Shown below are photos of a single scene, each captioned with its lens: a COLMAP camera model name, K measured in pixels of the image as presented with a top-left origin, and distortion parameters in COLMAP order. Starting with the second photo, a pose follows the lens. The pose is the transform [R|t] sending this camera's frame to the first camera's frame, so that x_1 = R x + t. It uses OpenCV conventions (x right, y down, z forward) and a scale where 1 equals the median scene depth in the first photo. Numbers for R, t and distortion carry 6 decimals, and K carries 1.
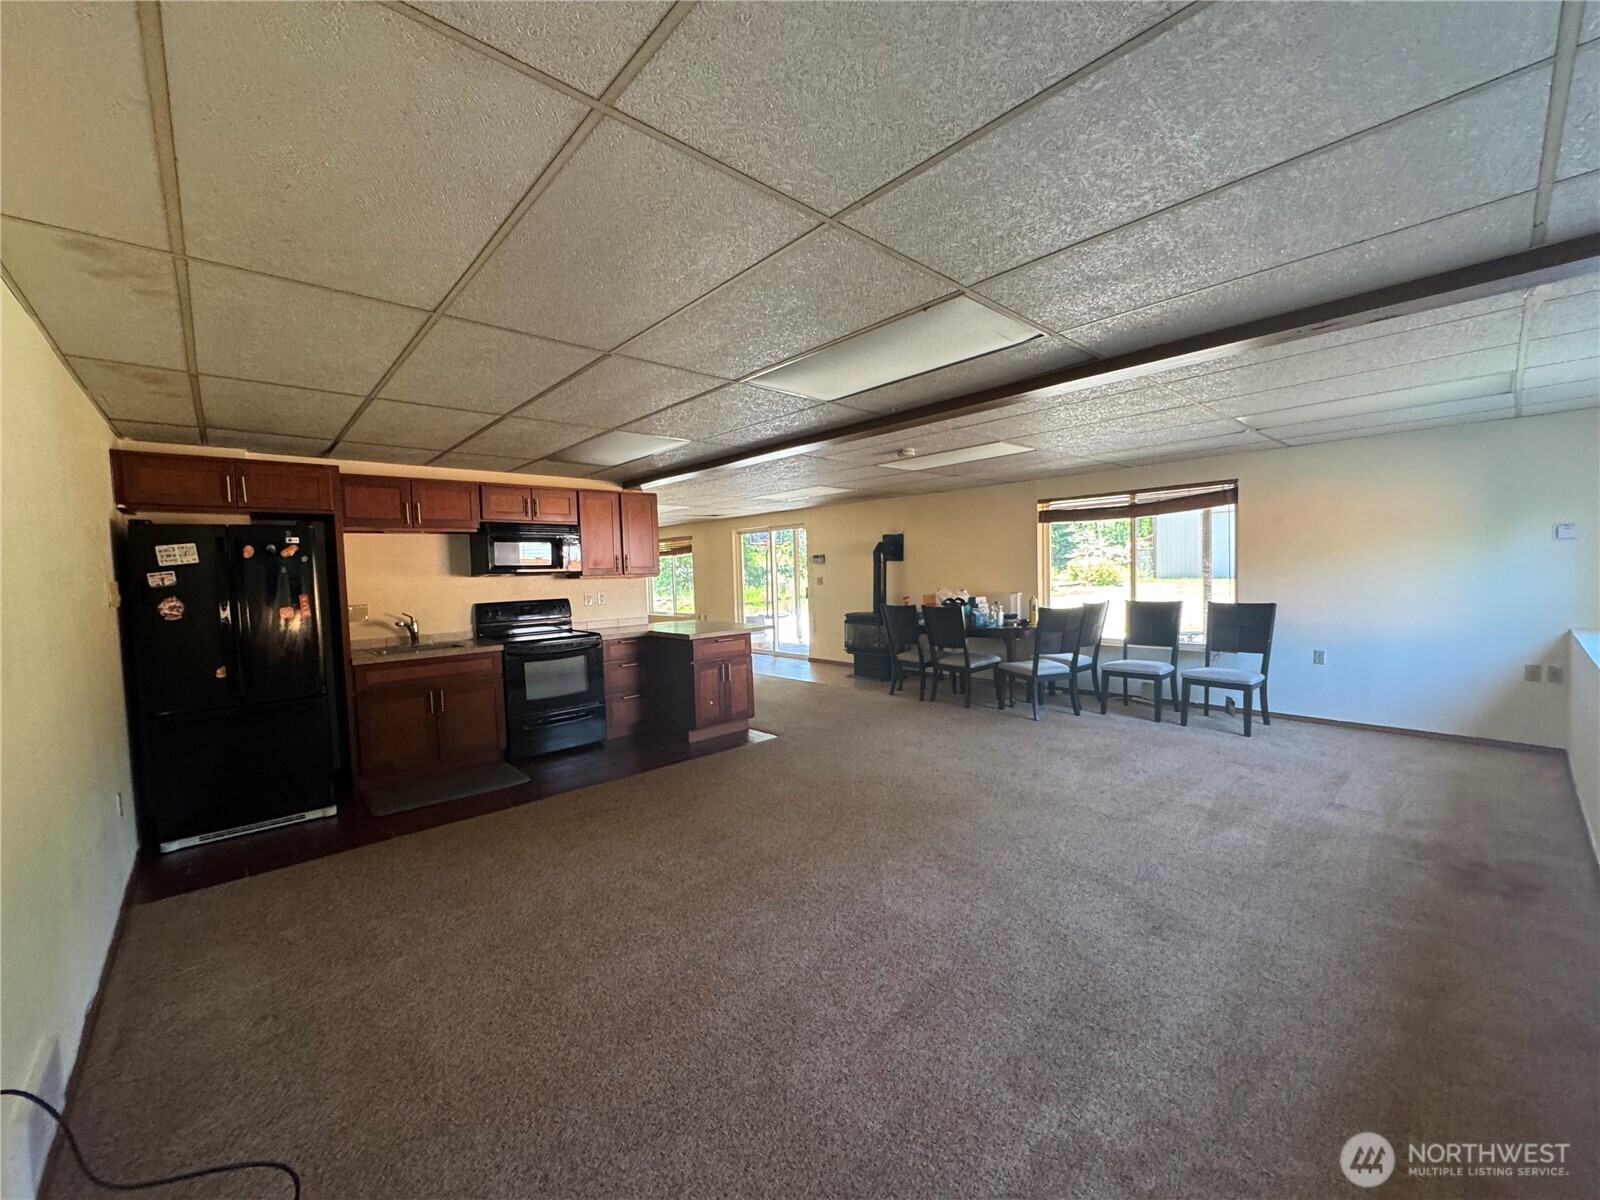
lens RADIAL K [[642.1, 0, 807.2], [0, 642.1, 599.3], [0, 0, 1]] dist [0.001549, 0.000055]
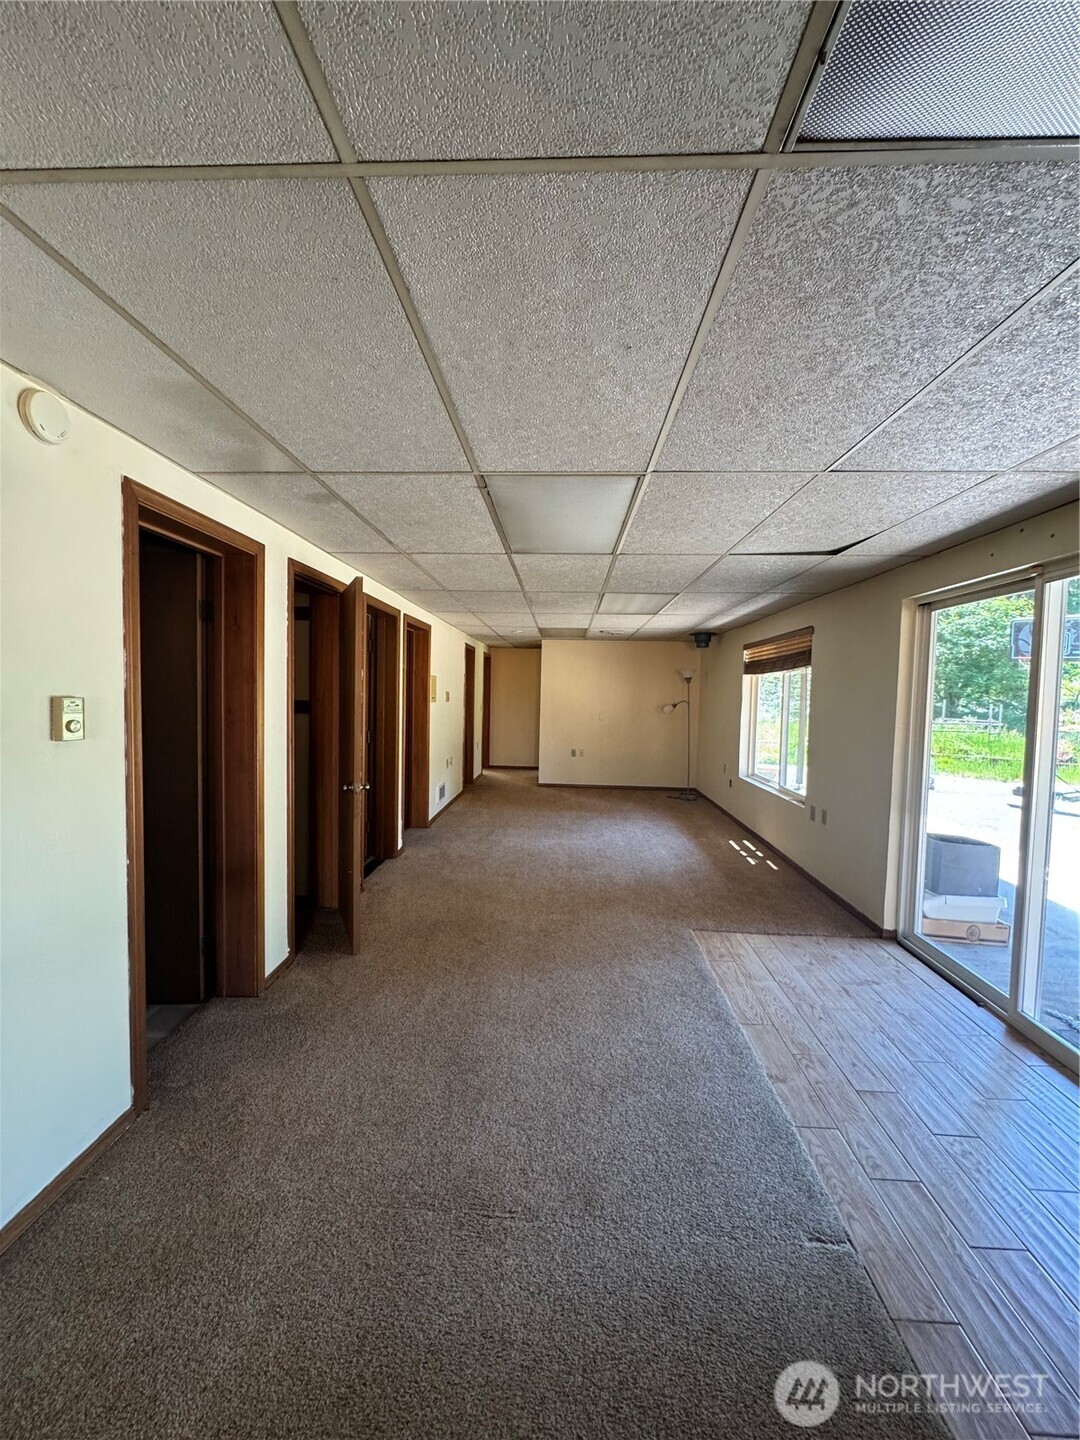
lens RADIAL K [[577.9, 0, 540.1], [0, 577.9, 718.2], [0, 0, 1]] dist [0.001549, 0.000055]
pose [[0.711932, 0.074997, -0.698233, -0.034643], [-0.072951, 0.996800, 0.032683, -0.043217], [0.698449, 0.027669, 0.715124, 0.730291]]
